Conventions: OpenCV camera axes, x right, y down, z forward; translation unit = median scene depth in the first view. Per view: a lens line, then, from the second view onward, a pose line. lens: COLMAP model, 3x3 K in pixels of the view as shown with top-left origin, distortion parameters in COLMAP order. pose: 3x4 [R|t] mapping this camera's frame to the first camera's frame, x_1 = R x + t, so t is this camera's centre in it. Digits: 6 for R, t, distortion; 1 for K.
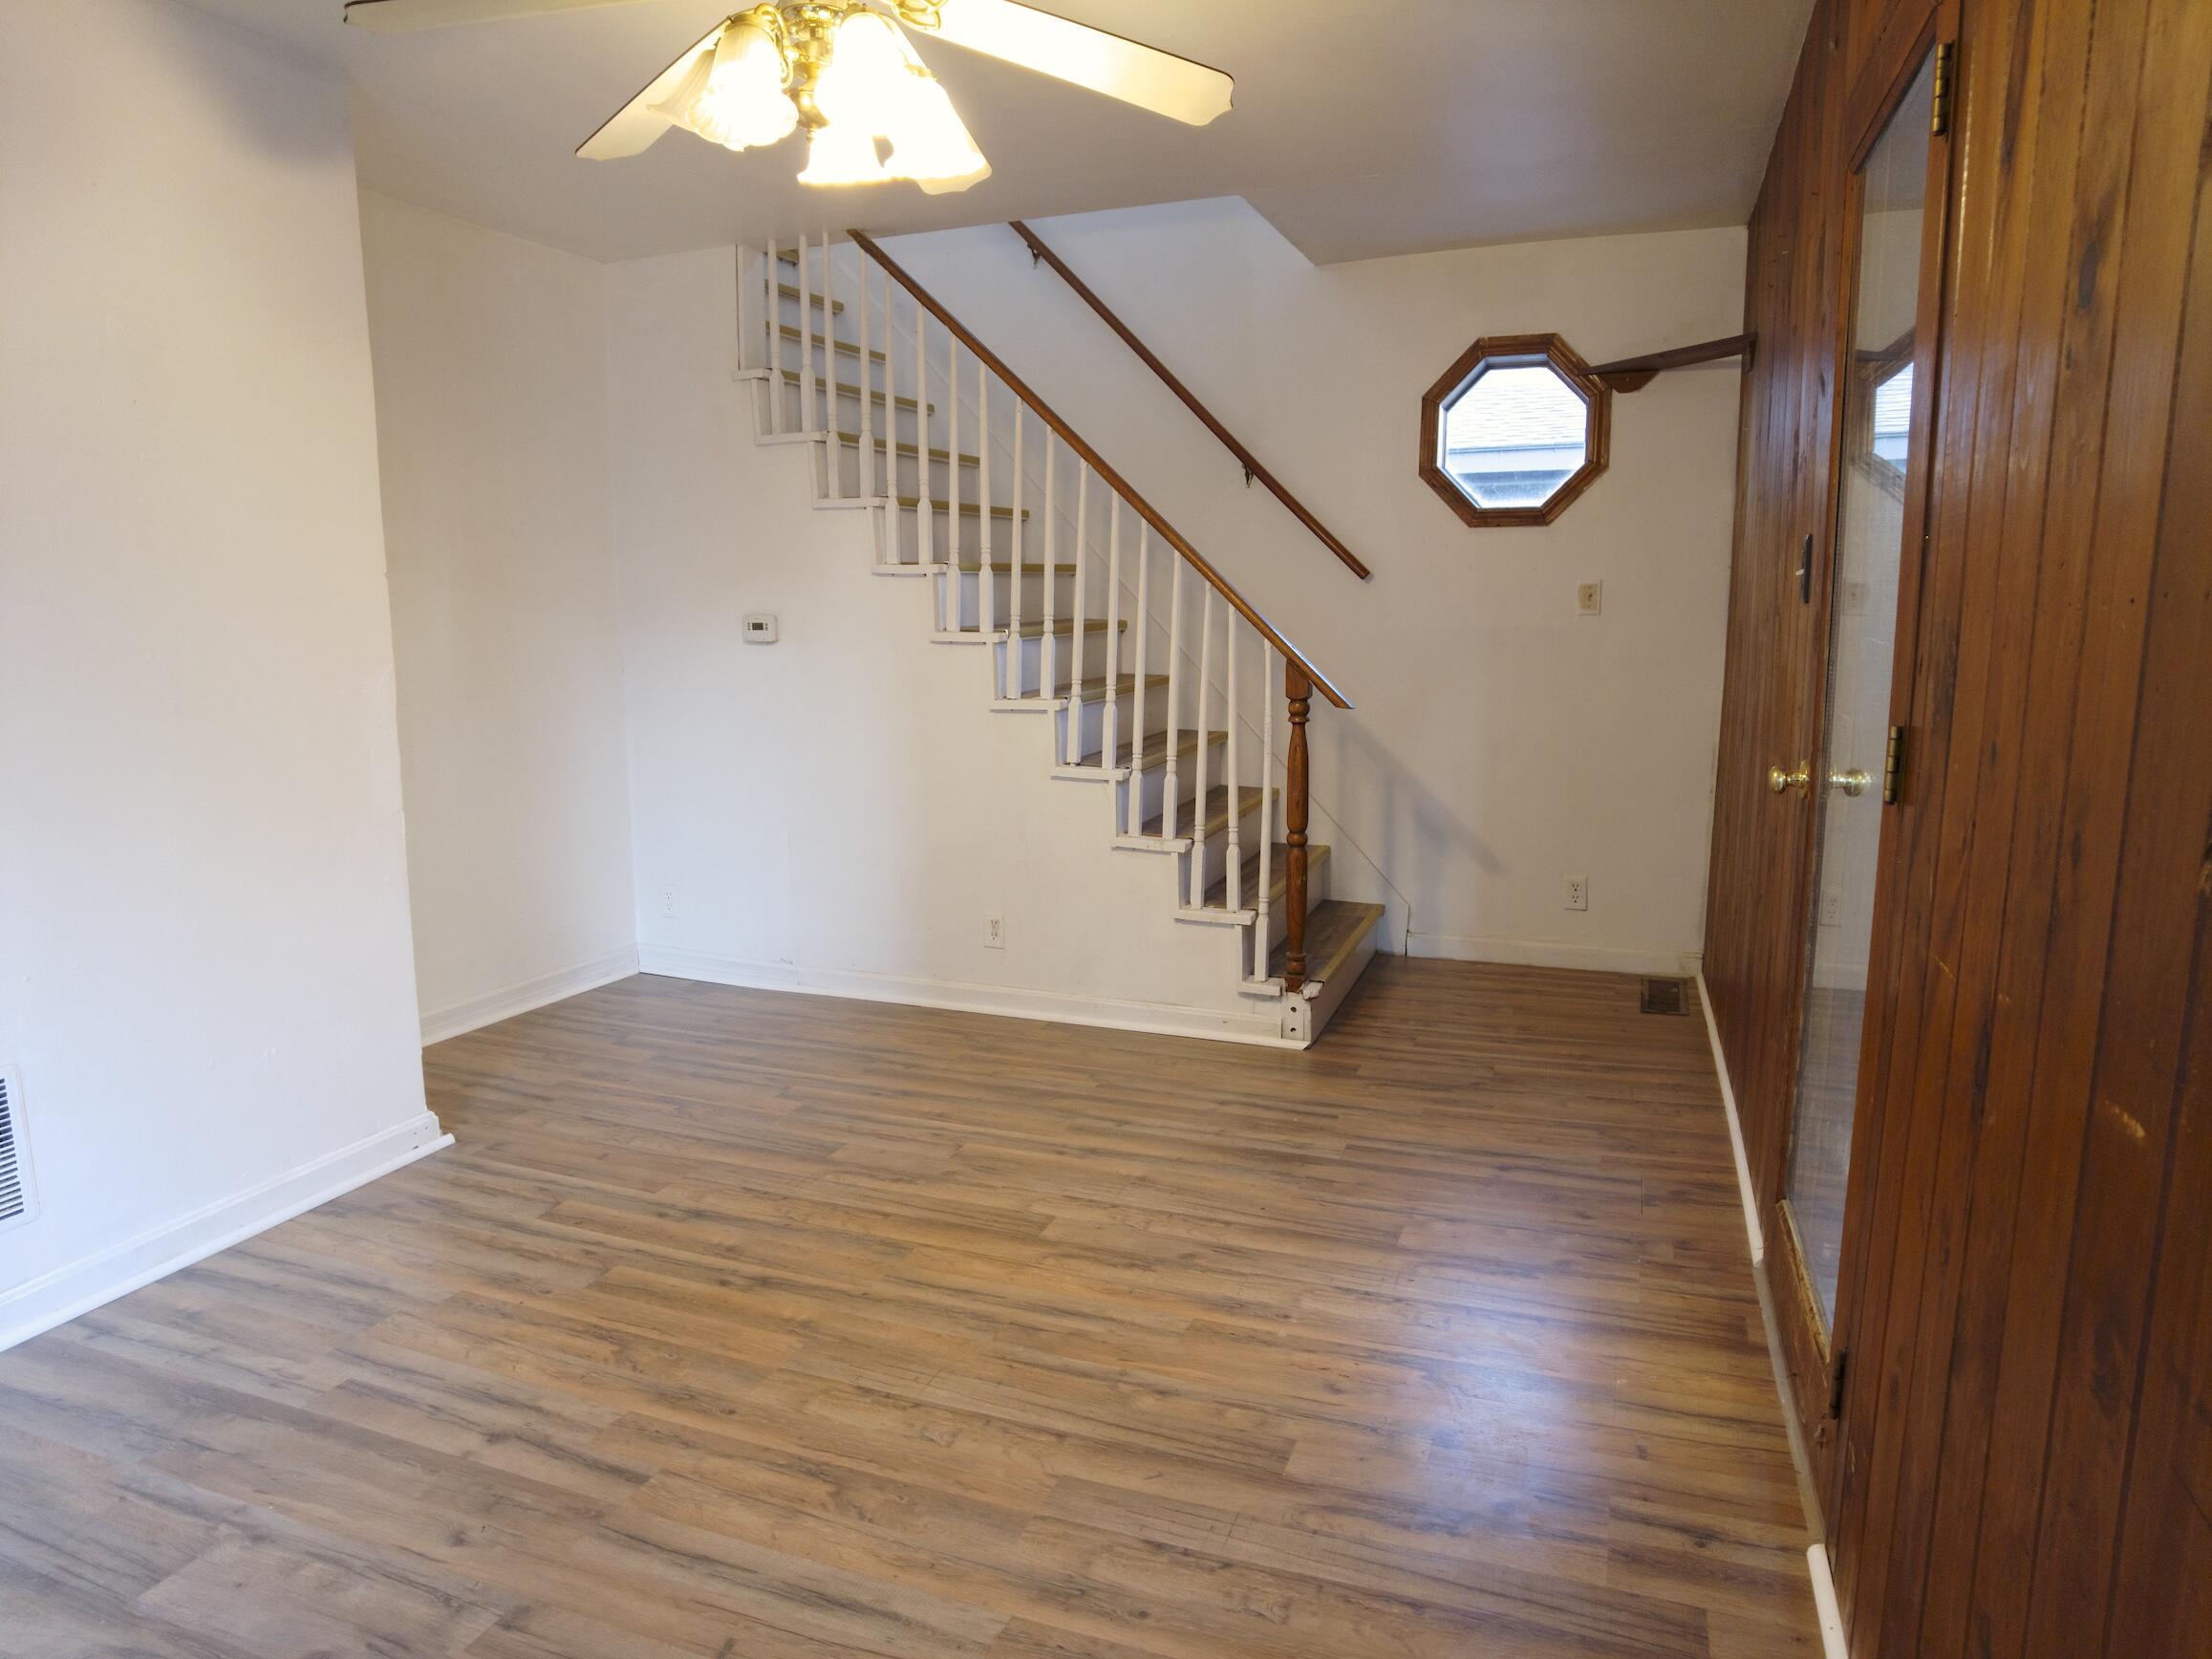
lens RADIAL K [[1352.5, 0, 1080.4], [0, 1352.5, 832.6], [0, 0, 1]] dist [-0.034143, 0.015009]
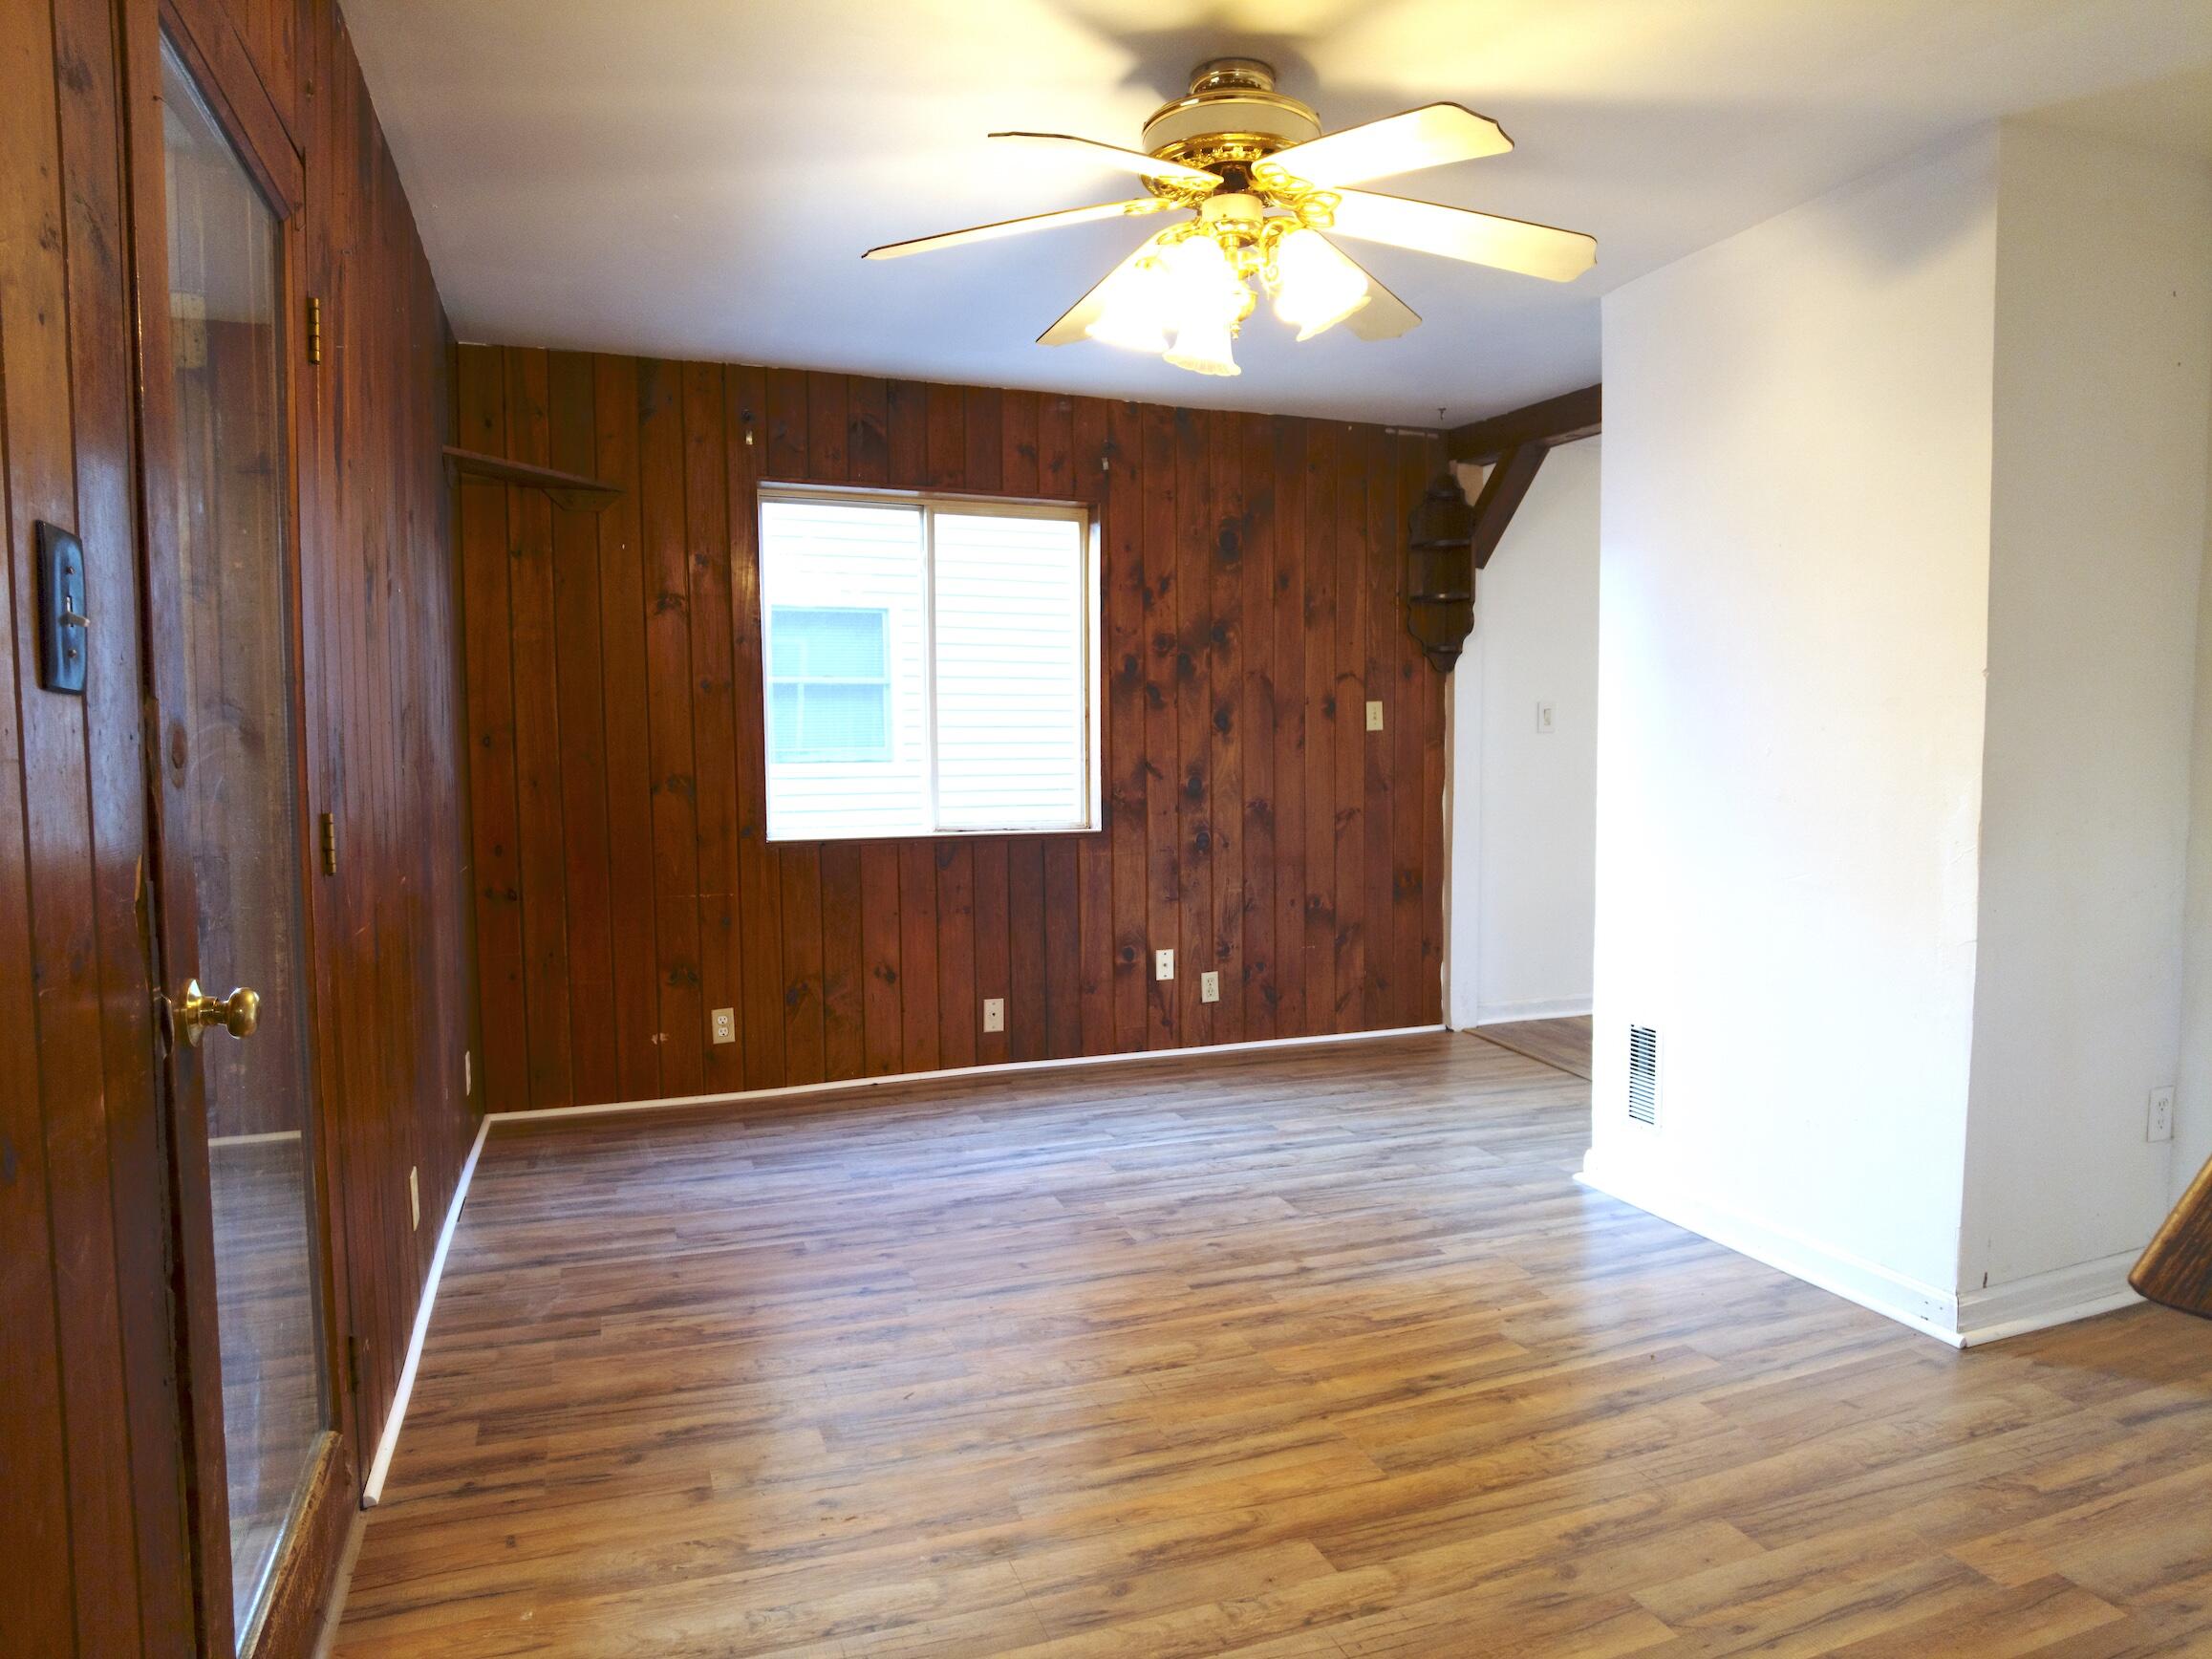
lens RADIAL K [[1378.5, 0, 1080.4], [0, 1378.5, 835.2], [0, 0, 1]] dist [0.116749, -0.151189]
pose [[-0.747949, 0.063785, -0.660685, 0.544697], [-0.094049, 0.975145, 0.200615, -0.220296], [0.657060, 0.212187, -0.723360, 1.382031]]
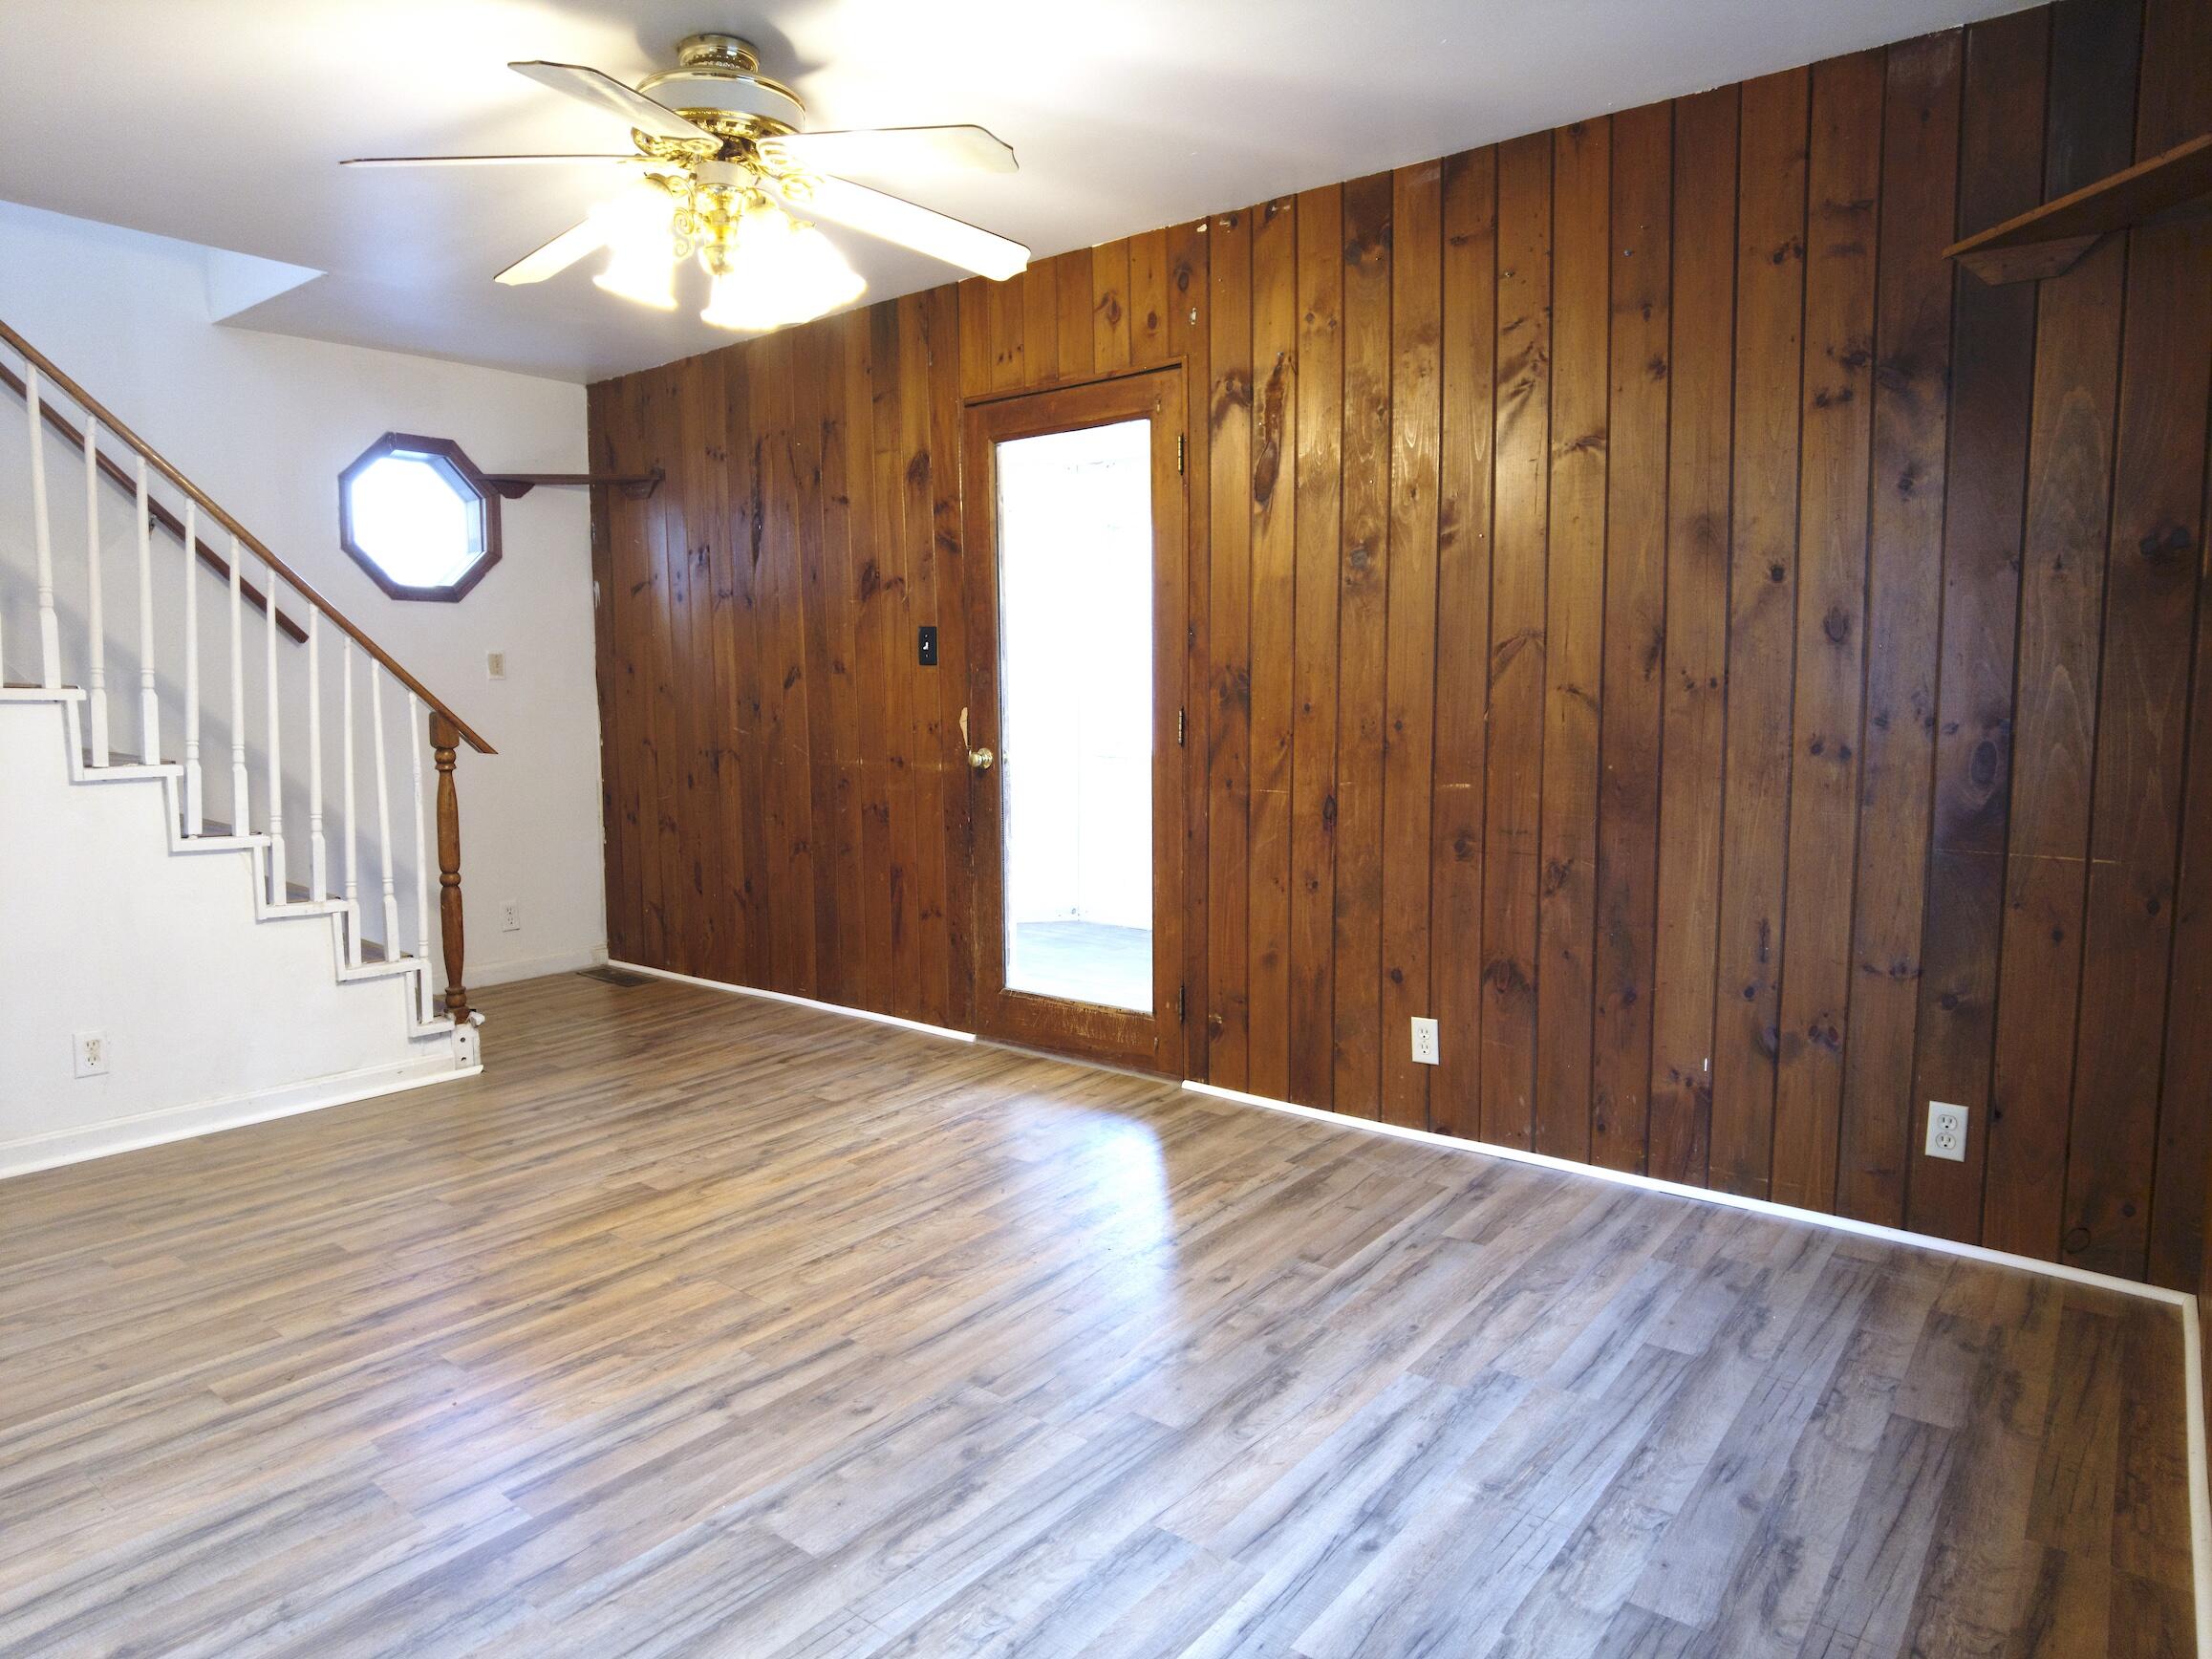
lens RADIAL K [[1378.5, 0, 1080.4], [0, 1378.5, 835.2], [0, 0, 1]] dist [0.116749, -0.151189]
pose [[0.305458, -0.090777, 0.947869, -1.017375], [0.164631, 0.985489, 0.041327, 0.009055], [-0.937866, 0.143425, 0.315970, 0.240107]]
